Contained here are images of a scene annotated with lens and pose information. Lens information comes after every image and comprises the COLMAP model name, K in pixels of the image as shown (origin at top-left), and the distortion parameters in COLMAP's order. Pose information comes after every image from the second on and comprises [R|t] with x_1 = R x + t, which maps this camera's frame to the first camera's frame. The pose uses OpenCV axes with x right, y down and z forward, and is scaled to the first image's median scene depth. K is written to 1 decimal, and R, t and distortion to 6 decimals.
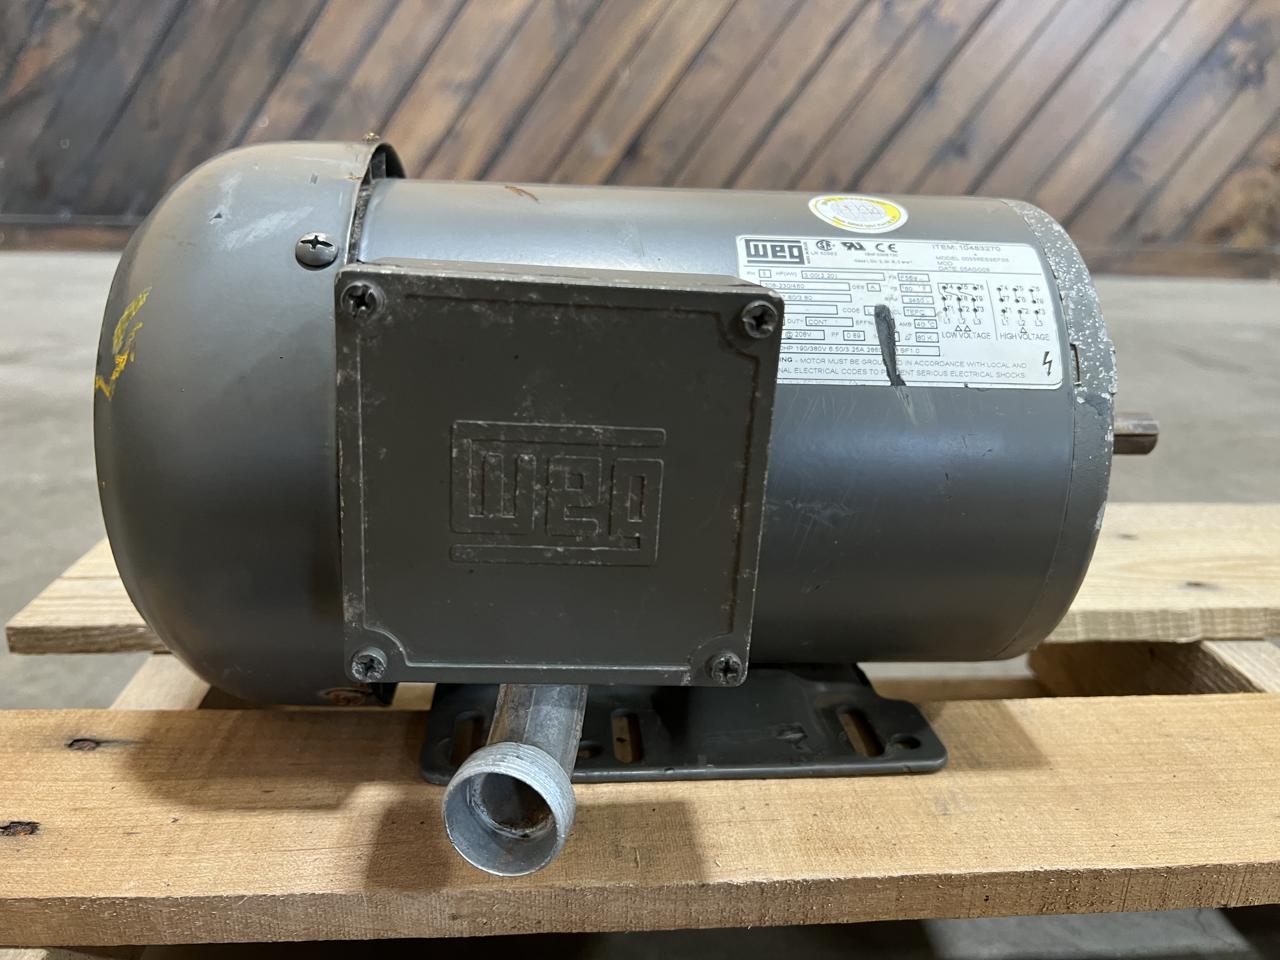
lens RADIAL K [[991.4, 0, 640.0], [0, 991.4, 480.0], [0, 0, 1]] dist [-0.000433, -0.009359]
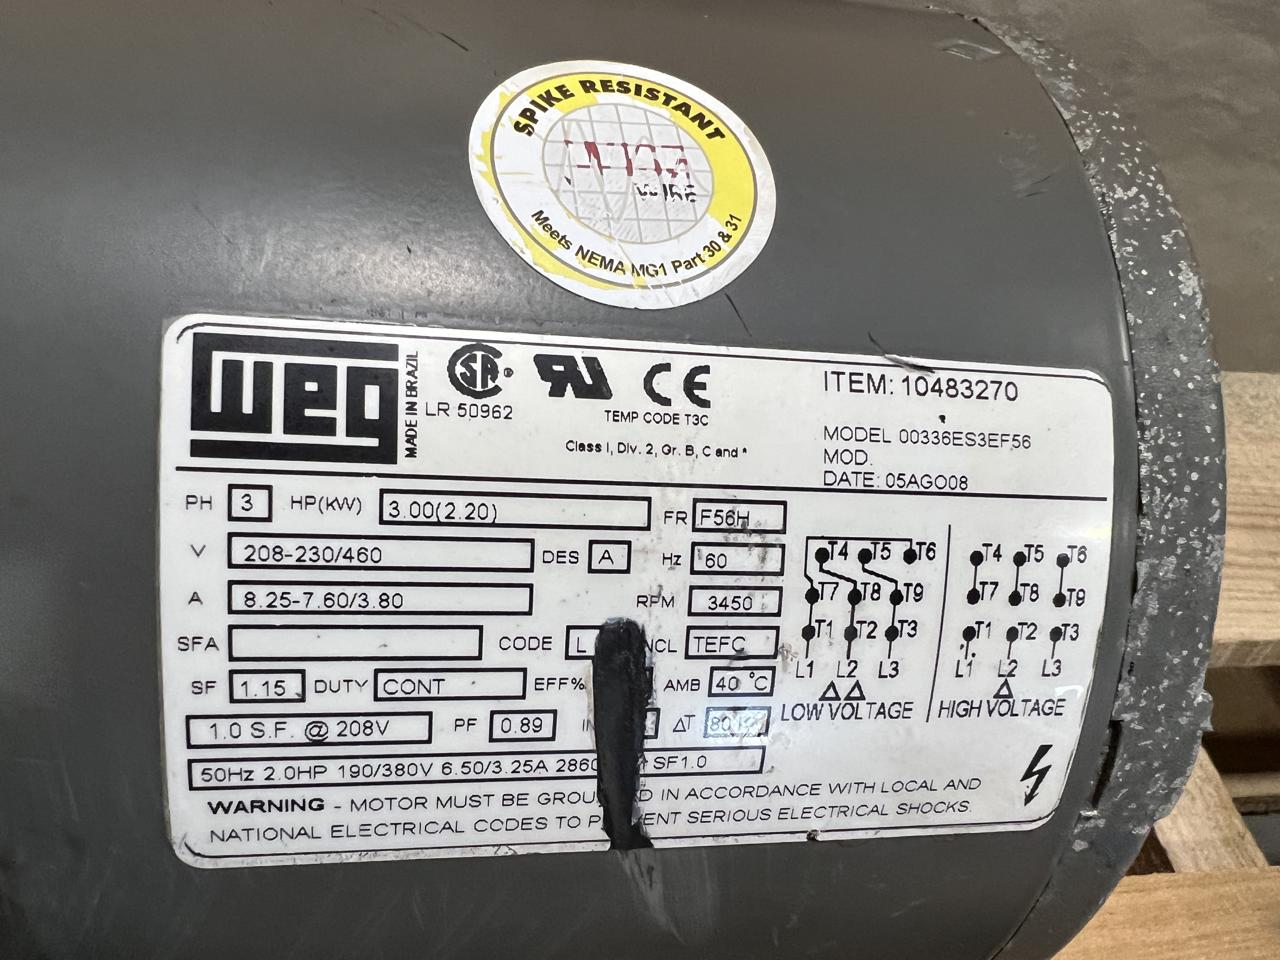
lens RADIAL K [[873.1, 0, 609.5], [0, 873.1, 481.0], [0, 0, 1]] dist [0.008939, 0.001149]
pose [[0.991251, 0.042452, 0.124977, 0.200257], [-0.103656, 0.836558, 0.537983, -0.366669], [-0.081712, -0.546231, 0.833639, 0.781386]]
